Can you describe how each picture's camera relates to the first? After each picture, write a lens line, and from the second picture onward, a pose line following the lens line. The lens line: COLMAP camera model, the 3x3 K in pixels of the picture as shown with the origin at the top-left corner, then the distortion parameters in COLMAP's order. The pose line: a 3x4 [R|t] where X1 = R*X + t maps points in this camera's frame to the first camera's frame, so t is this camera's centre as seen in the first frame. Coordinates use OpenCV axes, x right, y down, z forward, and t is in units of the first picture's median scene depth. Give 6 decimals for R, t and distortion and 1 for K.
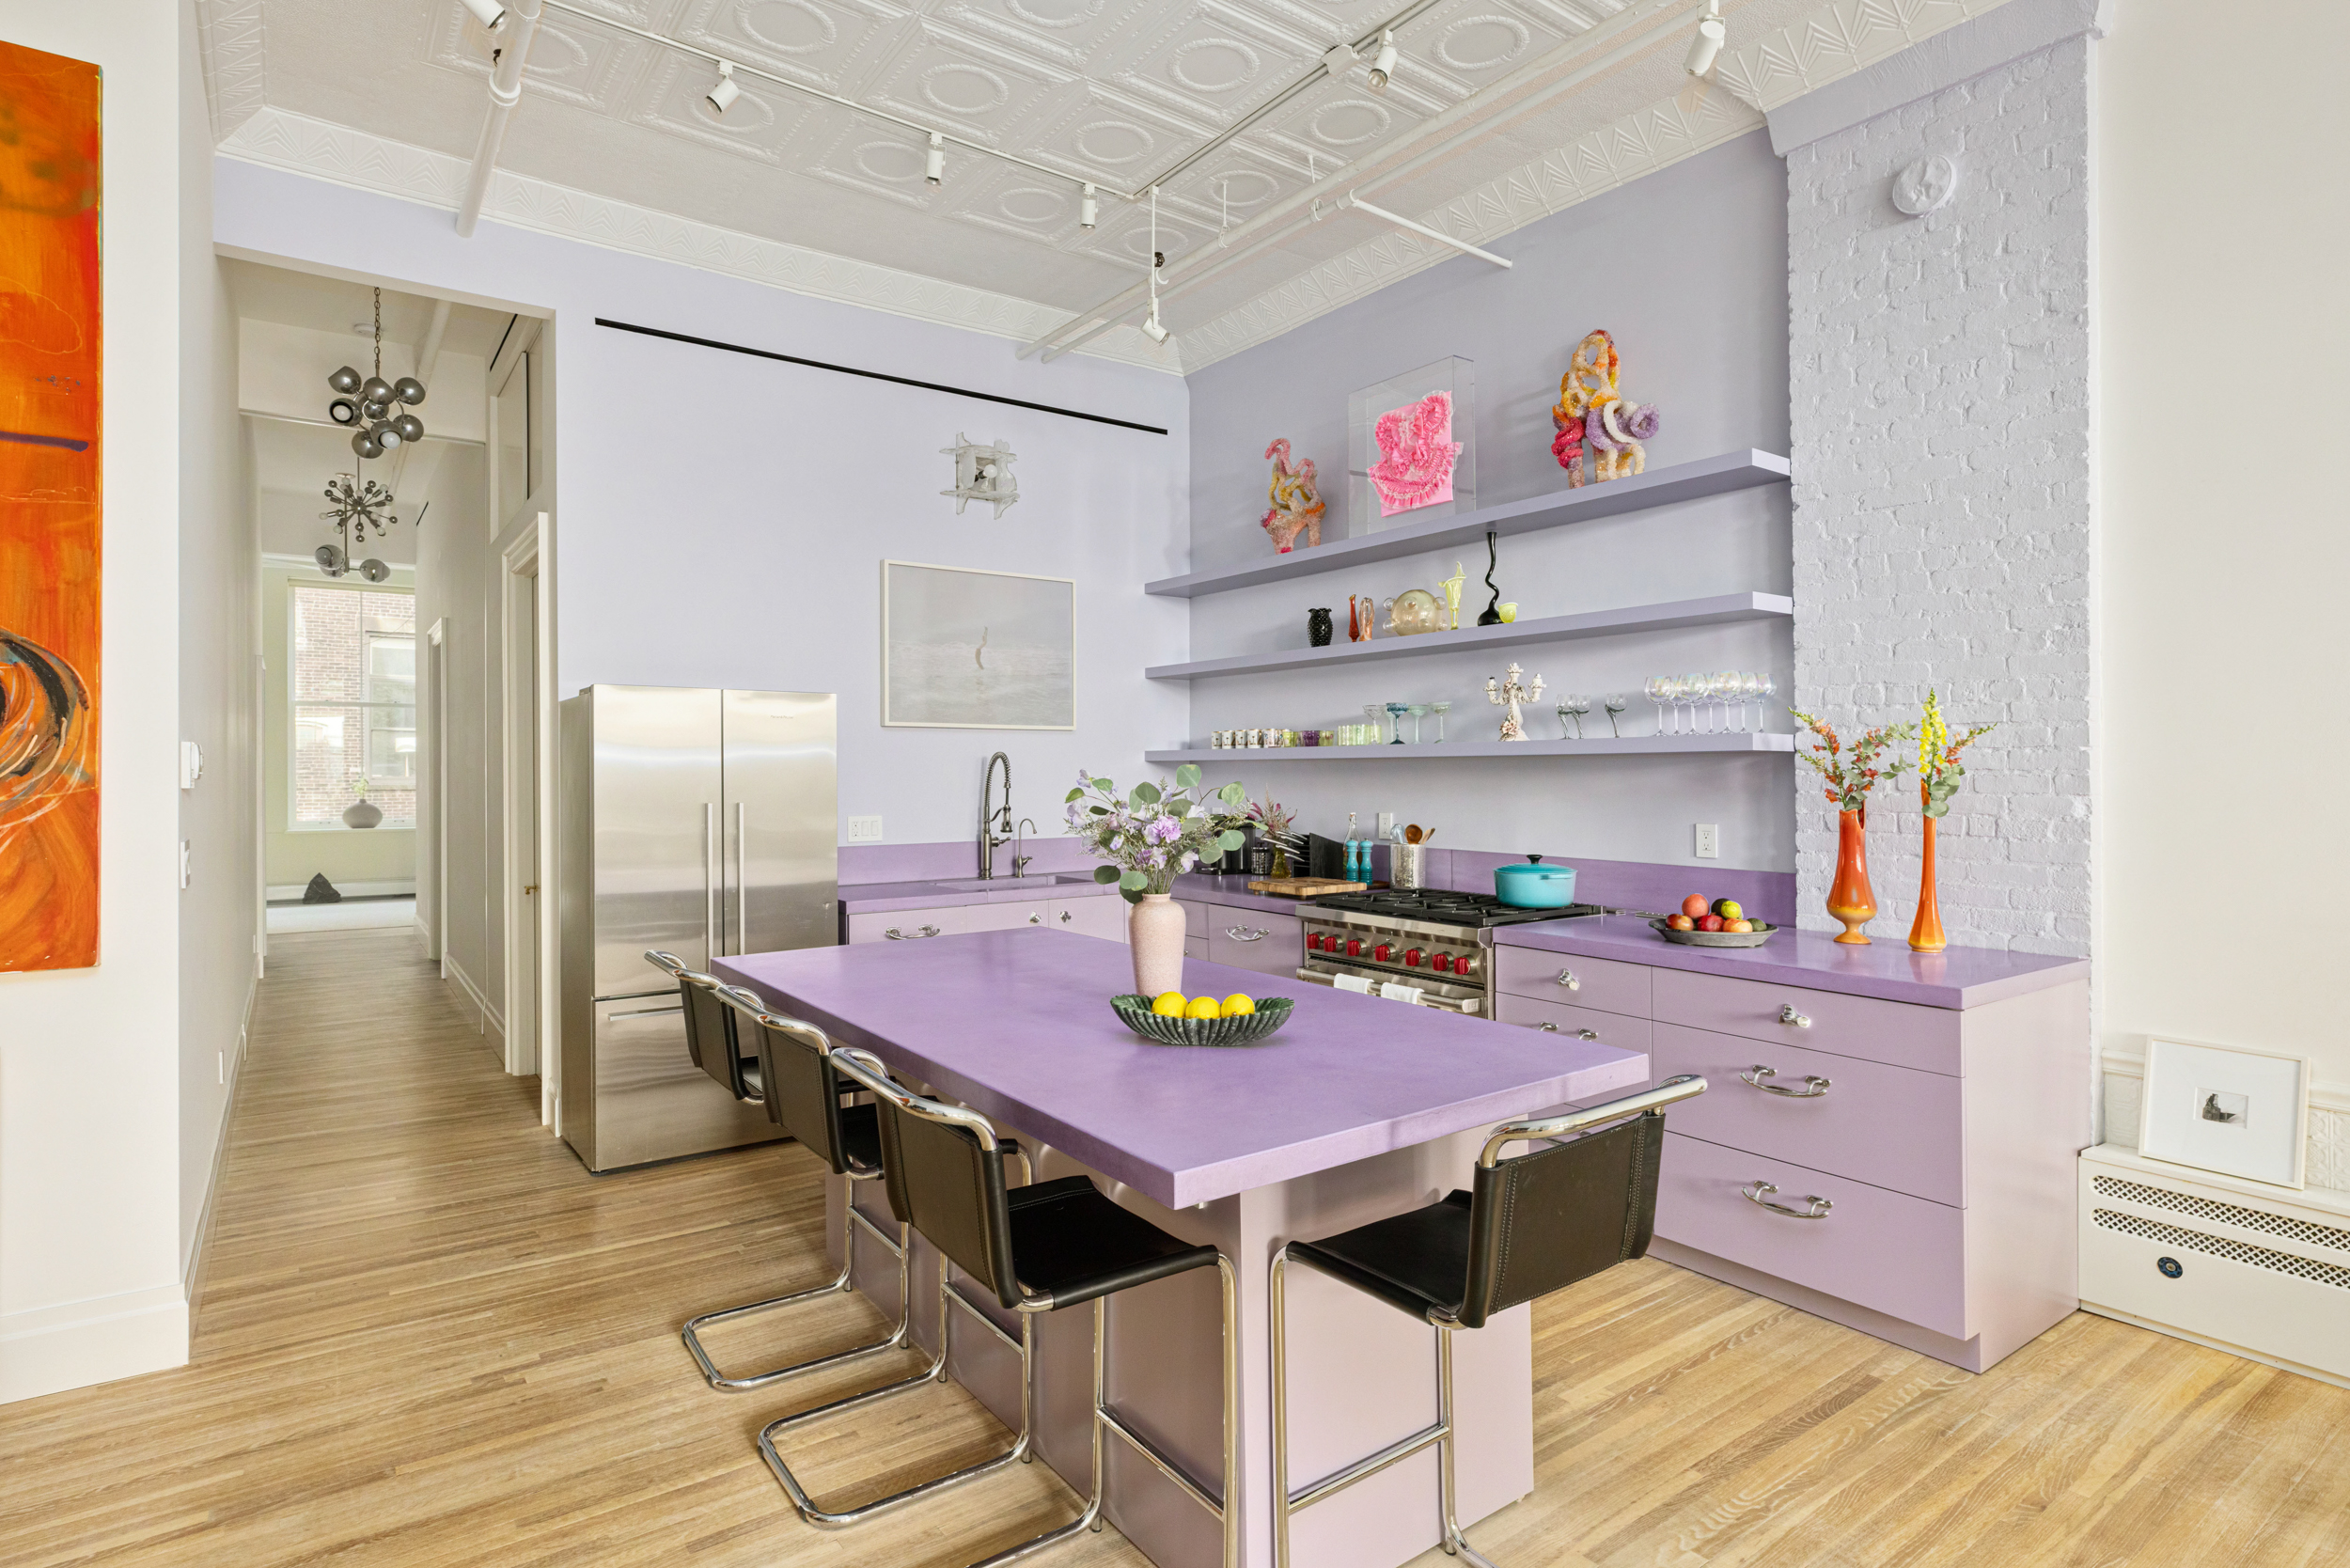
lens RADIAL K [[1196.6, 0, 1177.0], [0, 1196.6, 770.9], [0, 0, 1]] dist [0.000886, -0.001341]
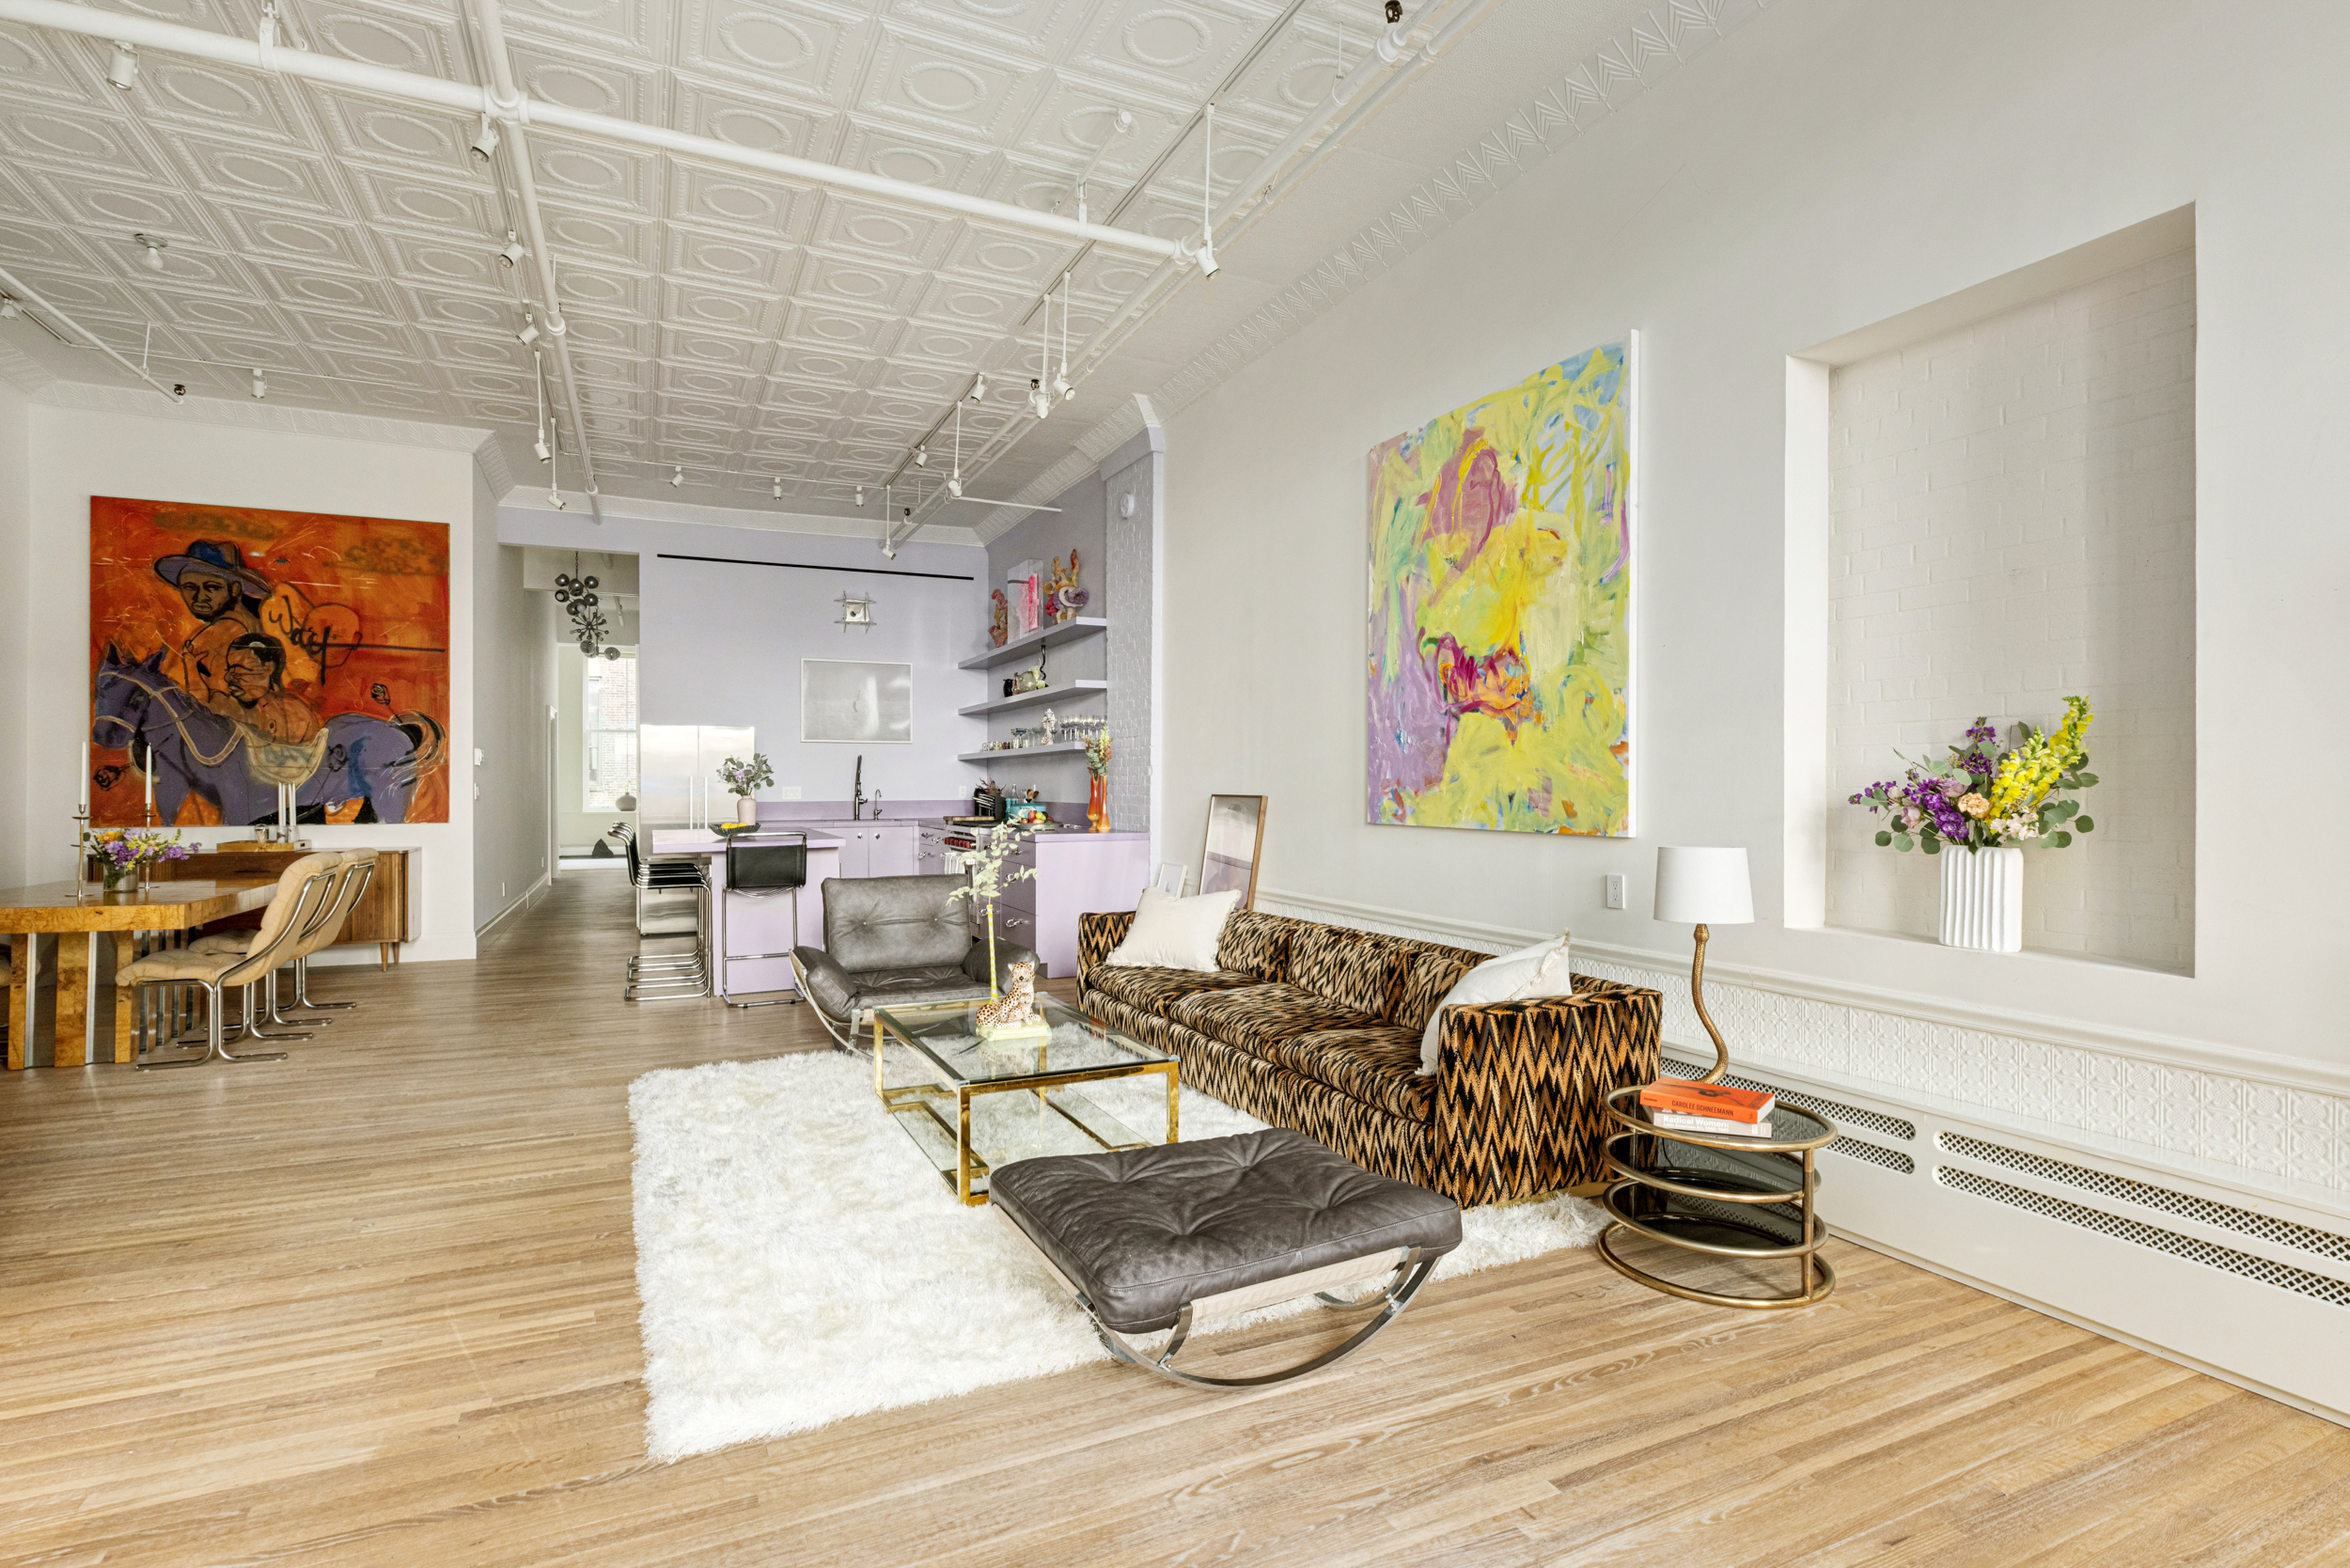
lens RADIAL K [[1121.2, 0, 1171.6], [0, 1121.2, 786.5], [0, 0, 1]] dist [0.000191, 0.000251]
pose [[0.981497, 0.000200, -0.191479, 0.877688], [0.000364, 0.999996, 0.002907, 0.039595], [0.191479, -0.002923, 0.981492, -0.876379]]
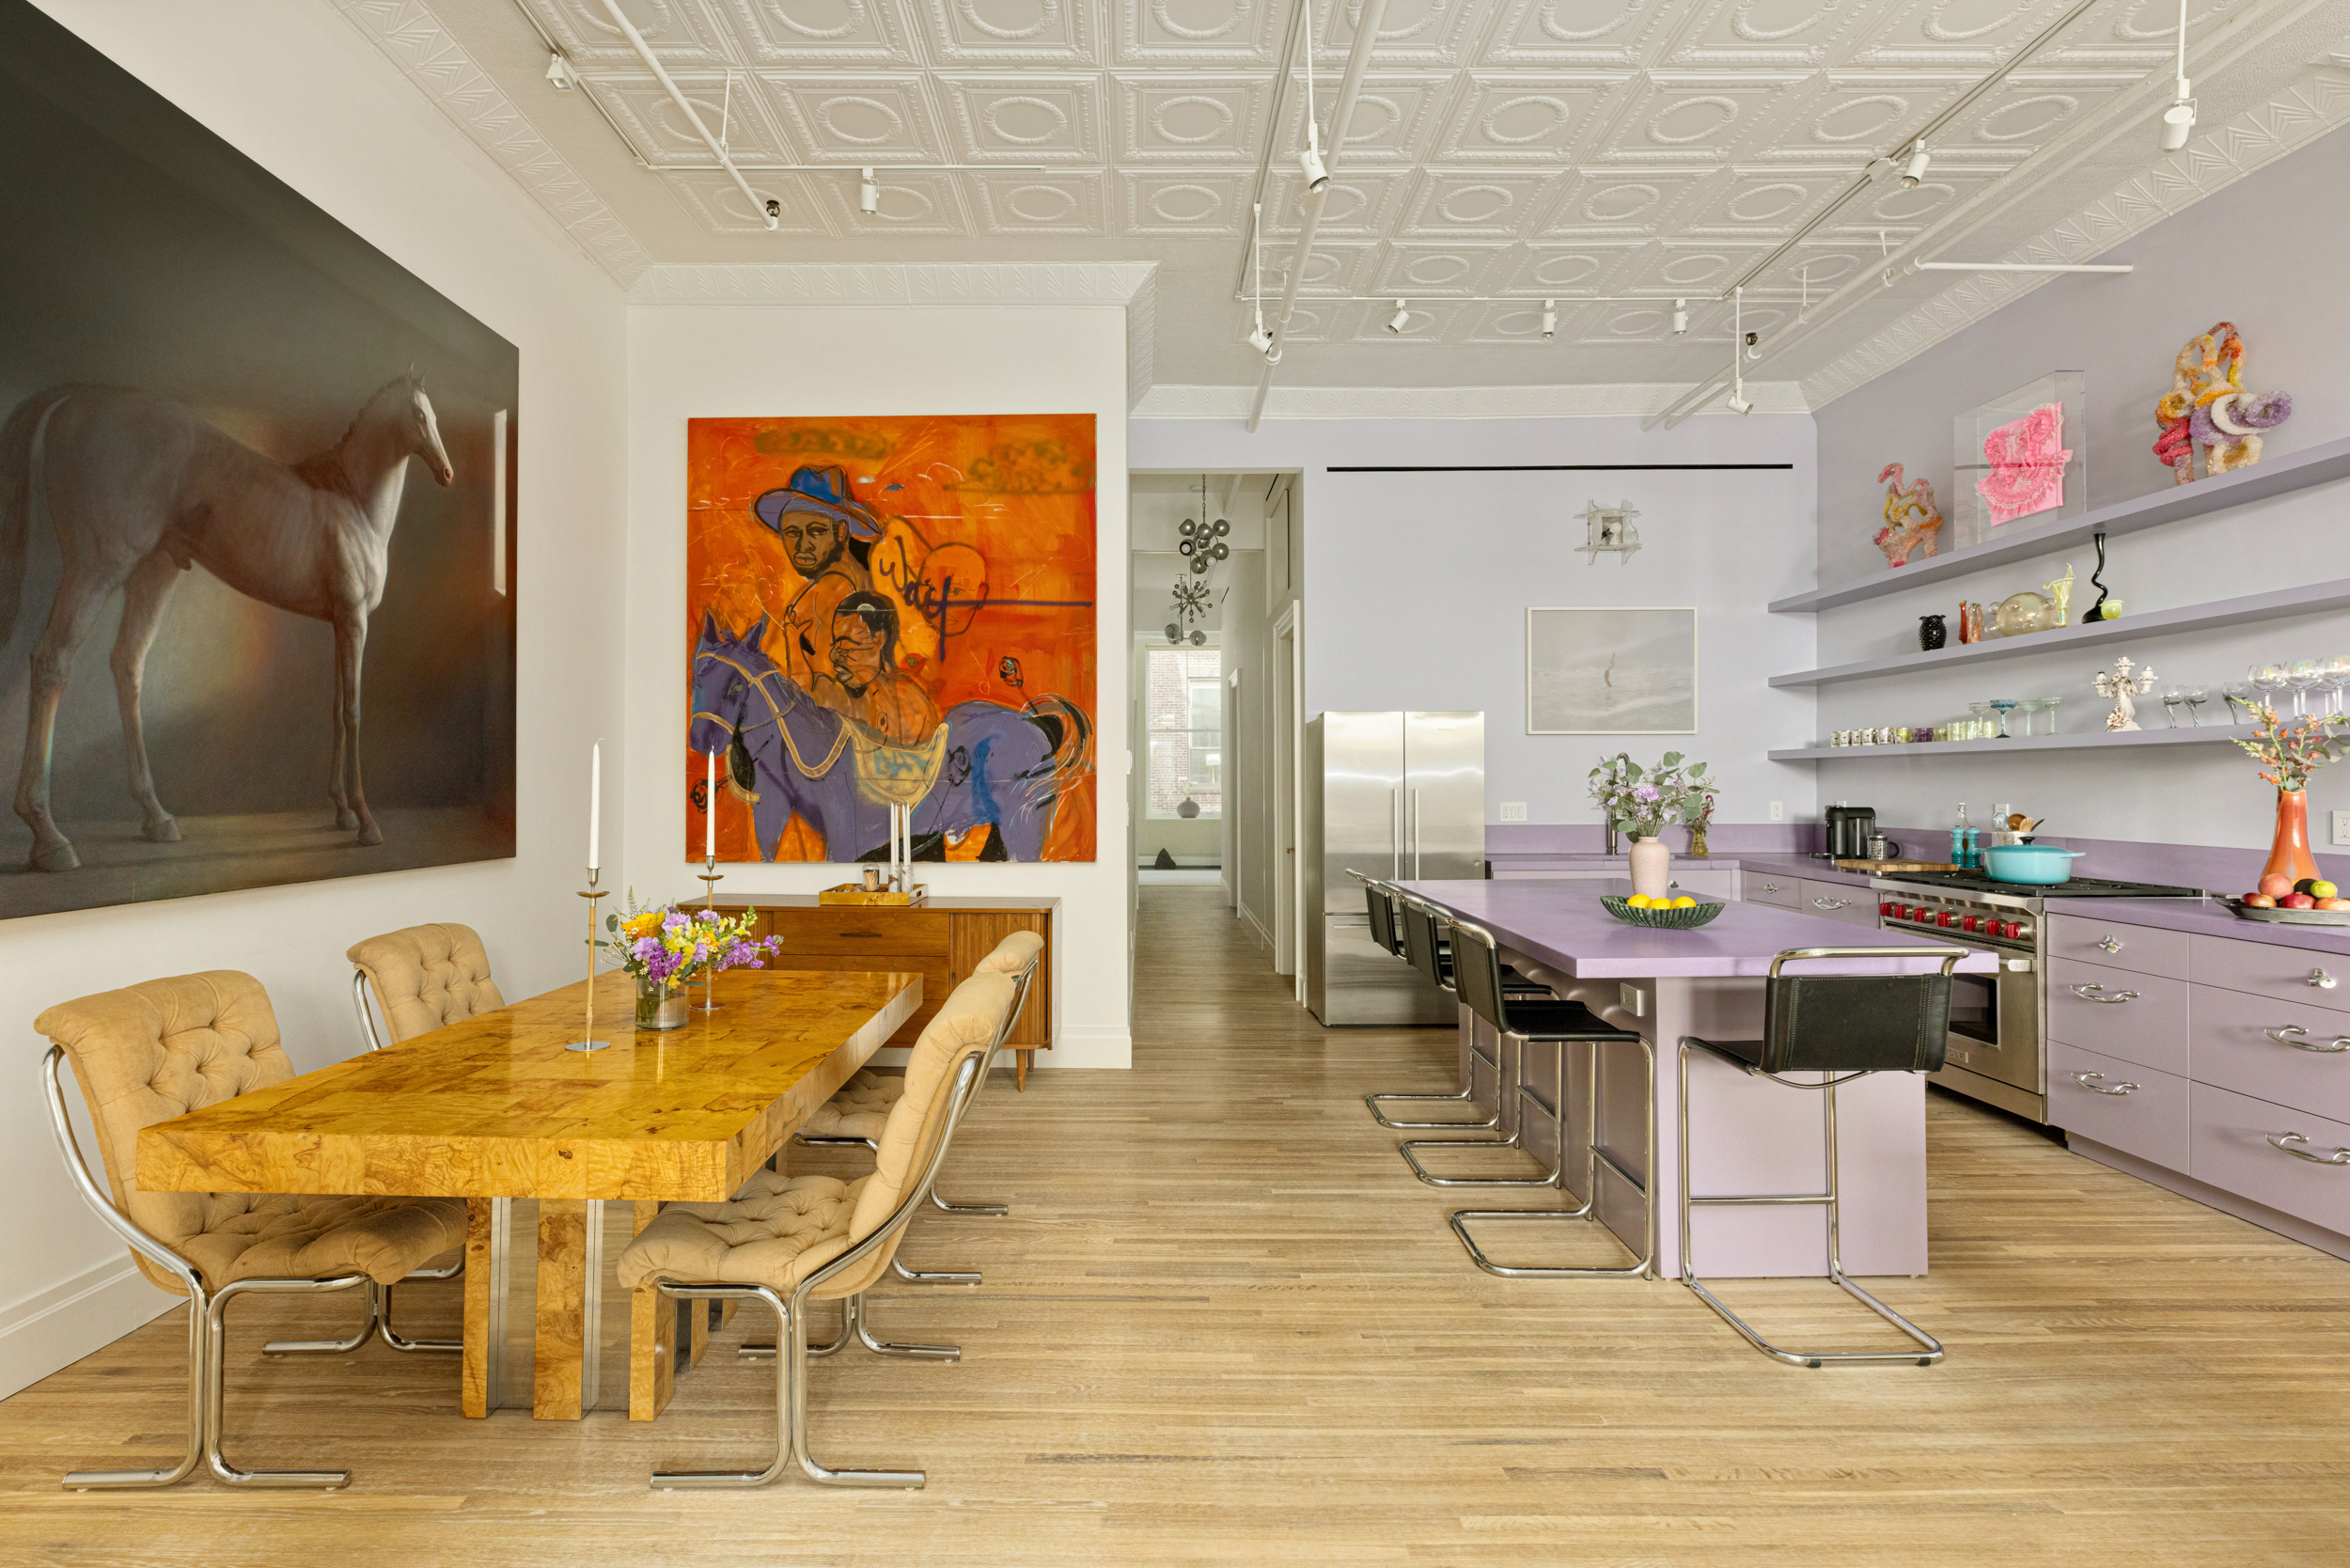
lens RADIAL K [[1121.2, 0, 1149.6], [0, 1121.2, 782.5], [0, 0, 1]] dist [0.000191, 0.000251]
pose [[0.810287, -0.000937, -0.586033, 0.170020], [0.001064, 0.999999, -0.000127, 0.018401], [0.586033, -0.000521, 0.810287, -0.291905]]
